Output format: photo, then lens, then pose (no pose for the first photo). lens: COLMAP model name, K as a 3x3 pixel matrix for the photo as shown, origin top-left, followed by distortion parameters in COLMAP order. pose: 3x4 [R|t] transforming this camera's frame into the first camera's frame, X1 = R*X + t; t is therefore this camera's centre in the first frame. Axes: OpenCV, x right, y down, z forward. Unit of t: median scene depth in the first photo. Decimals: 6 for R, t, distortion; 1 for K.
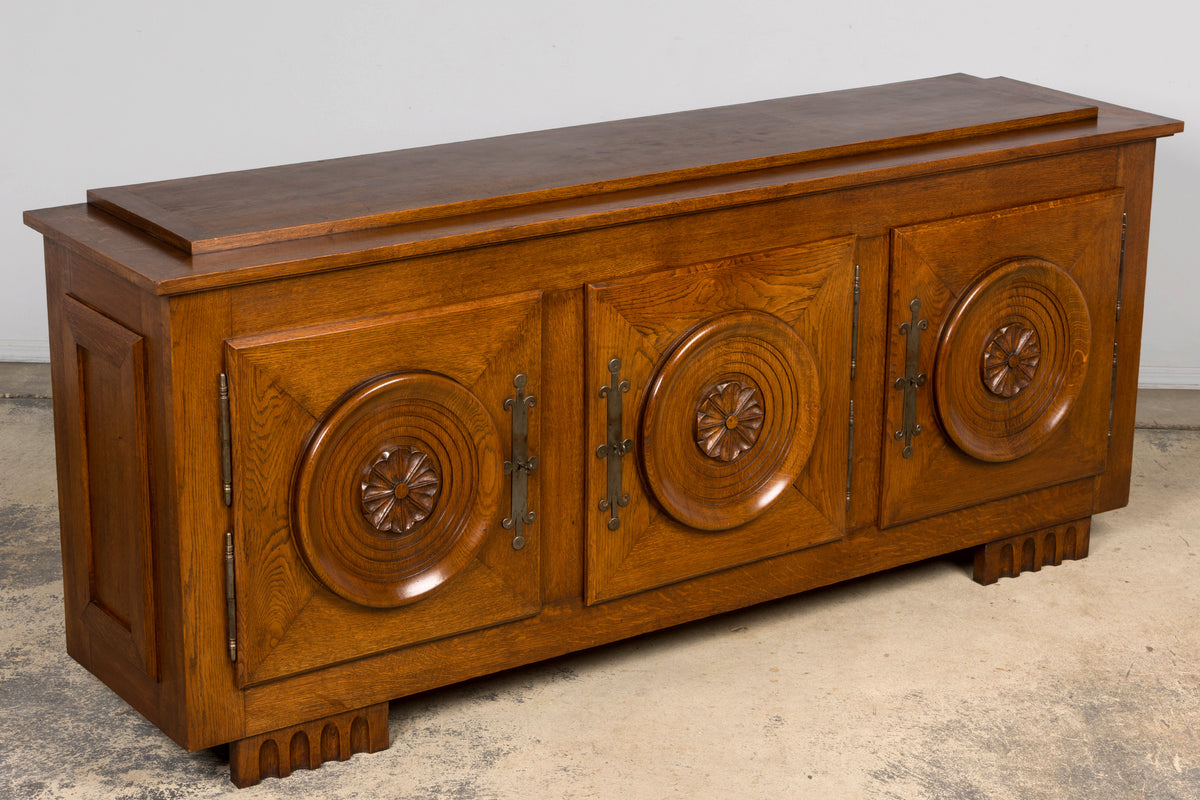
lens RADIAL K [[2723.8, 0, 598.4], [0, 2723.8, 396.6], [0, 0, 1]] dist [-0.041994, 0.481036]
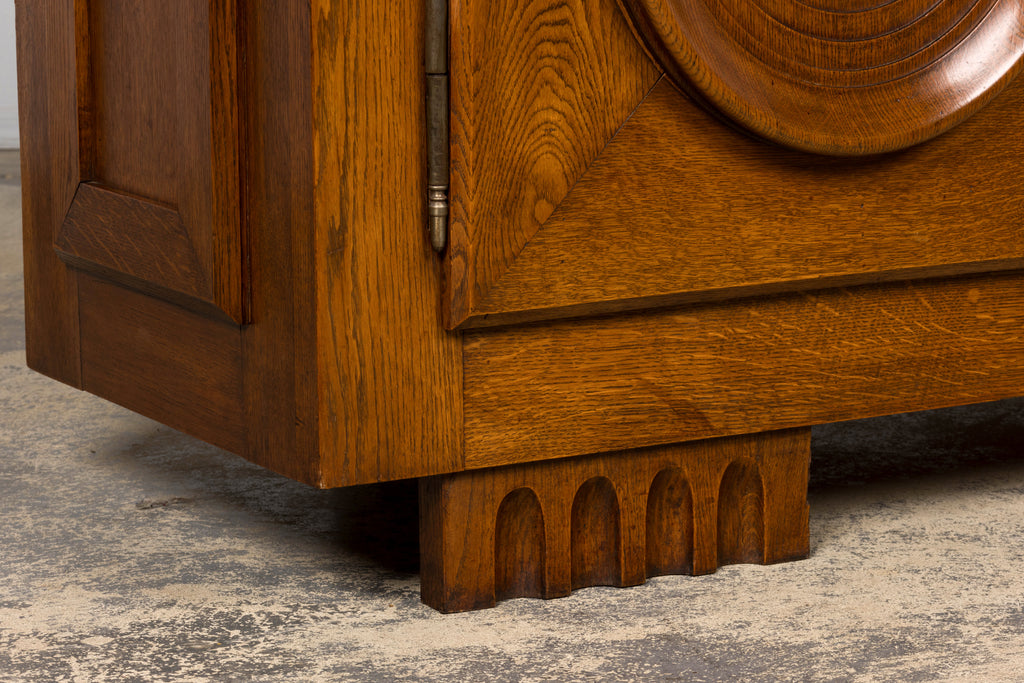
lens RADIAL K [[3462.3, 0, 512.6], [0, 3462.3, 343.4], [0, 0, 1]] dist [-0.140999, -0.203429]
pose [[0.997165, -0.002043, -0.075215, -0.083553], [-0.007948, 0.991180, -0.132288, 0.168579], [0.074822, 0.132510, 0.988354, 0.498010]]
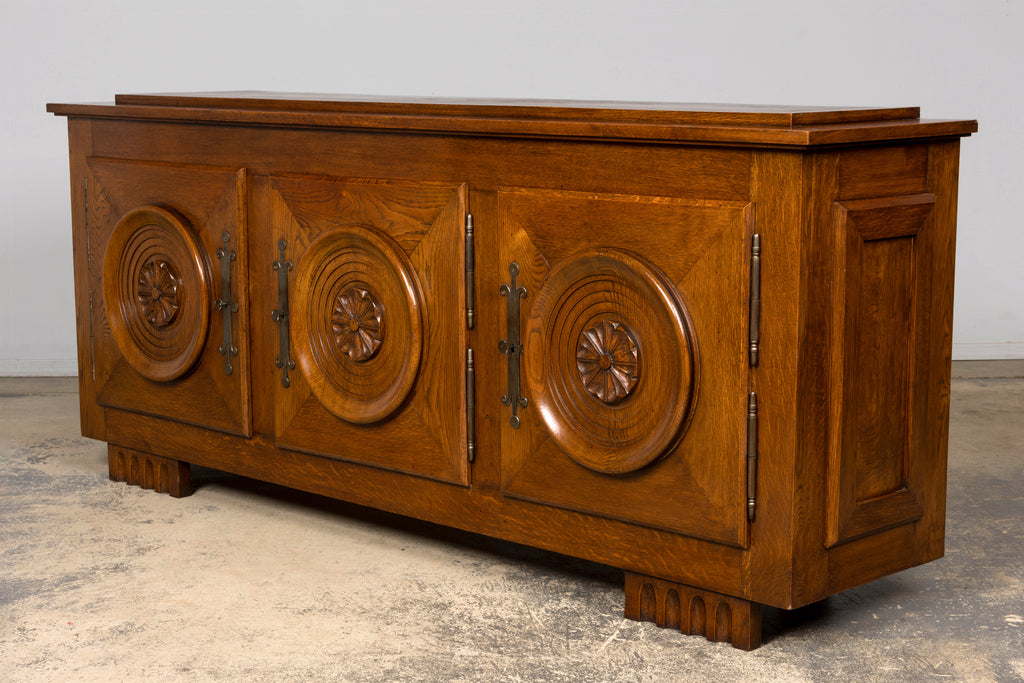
lens RADIAL K [[1921.8, 0, 511.9], [0, 1921.8, 342.5], [0, 0, 1]] dist [0.033605, 0.001761]
pose [[0.195580, 0.139543, -0.970709, 0.886411], [-0.297622, 0.951587, 0.076829, -0.068214], [0.934435, 0.273879, 0.227642, 0.931573]]
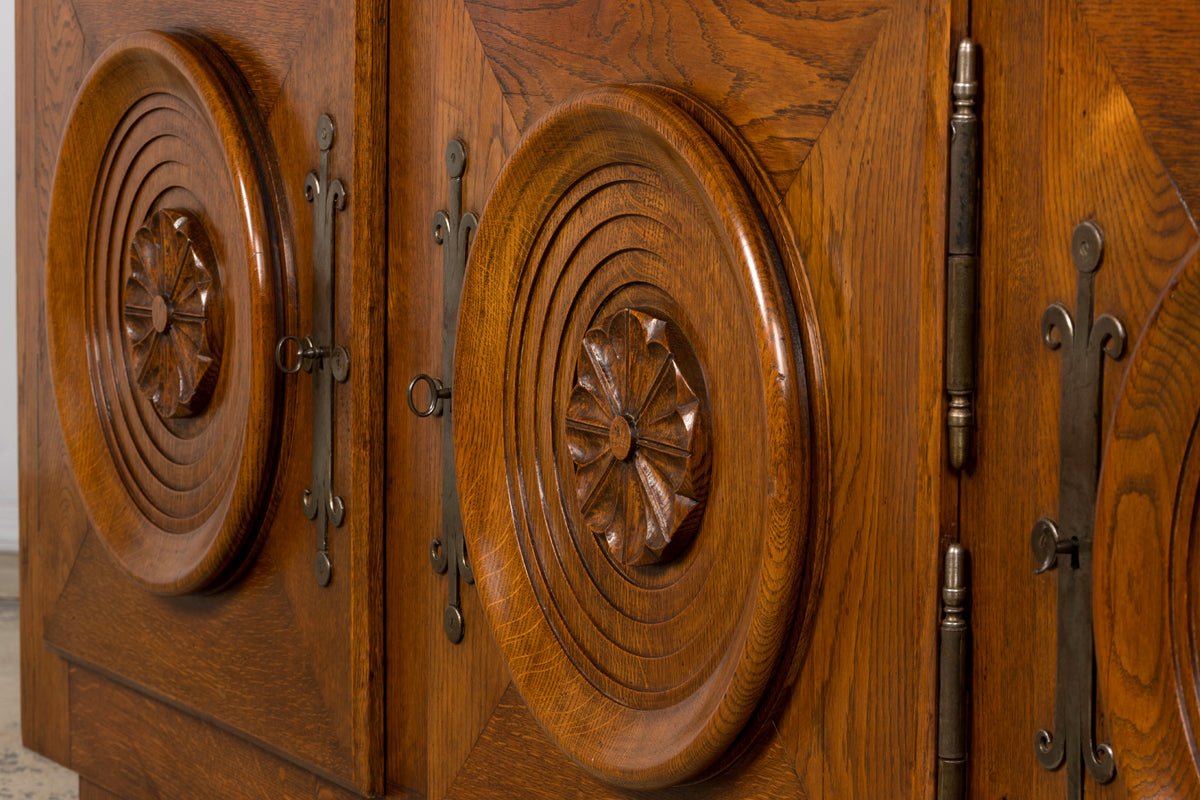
lens RADIAL K [[4308.0, 0, 597.9], [0, 4308.0, 400.8], [0, 0, 1]] dist [-0.110624, 1.427999]
pose [[-0.106049, 0.113787, -0.987829, 0.580088], [-0.317963, 0.937392, 0.142112, -0.069524], [0.942154, 0.329164, -0.063229, 1.086605]]
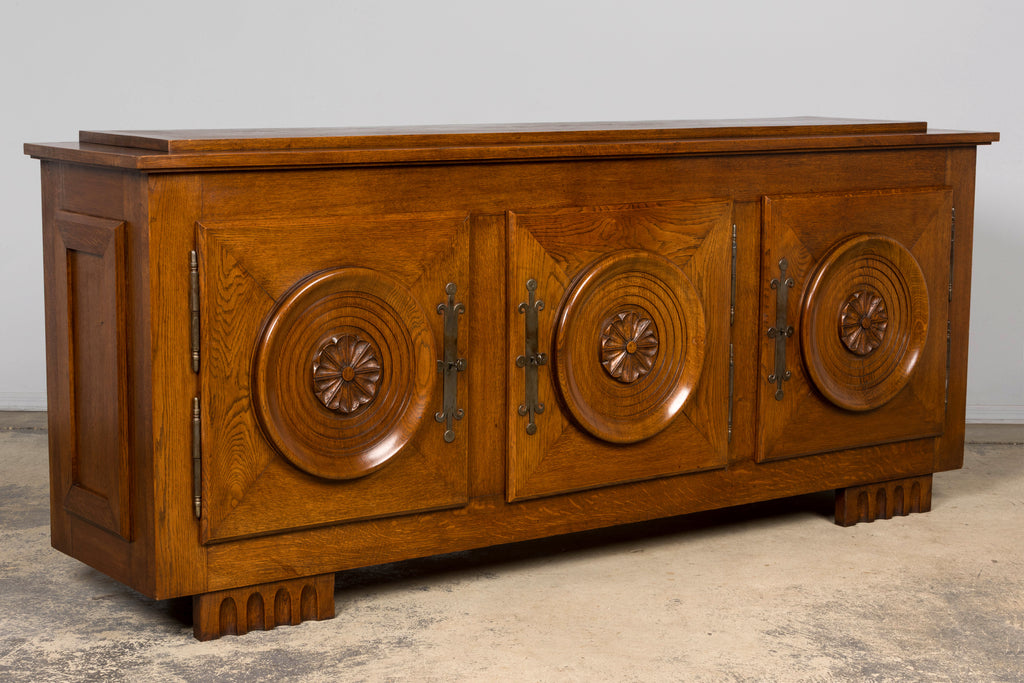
lens RADIAL K [[2064.8, 0, 495.4], [0, 2064.8, 340.9], [0, 0, 1]] dist [-0.021707, 0.214142]
pose [[0.999942, -0.004553, 0.009732, -0.018487], [0.006116, 0.985908, -0.167177, 0.162203], [-0.008834, 0.167227, 0.985879, 0.140415]]
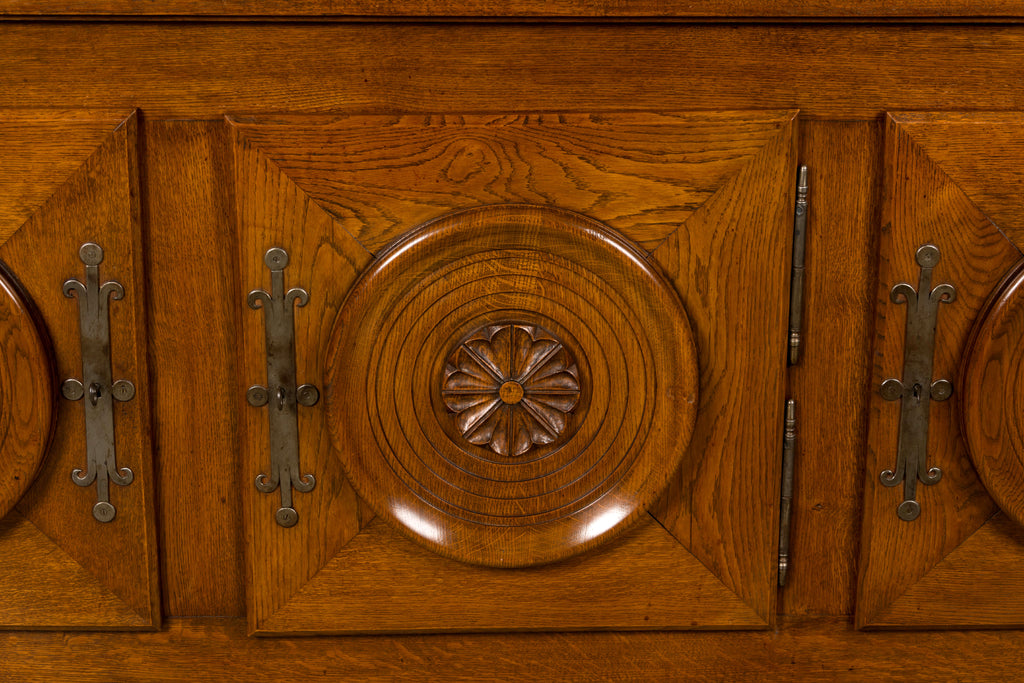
lens RADIAL K [[2064.8, 0, 495.4], [0, 2064.8, 340.9], [0, 0, 1]] dist [-0.021707, 0.214142]
pose [[0.831227, 0.169278, -0.529534, 0.298367], [-0.166969, 0.984556, 0.052639, -0.026212], [0.530266, 0.044661, 0.846654, 0.652111]]
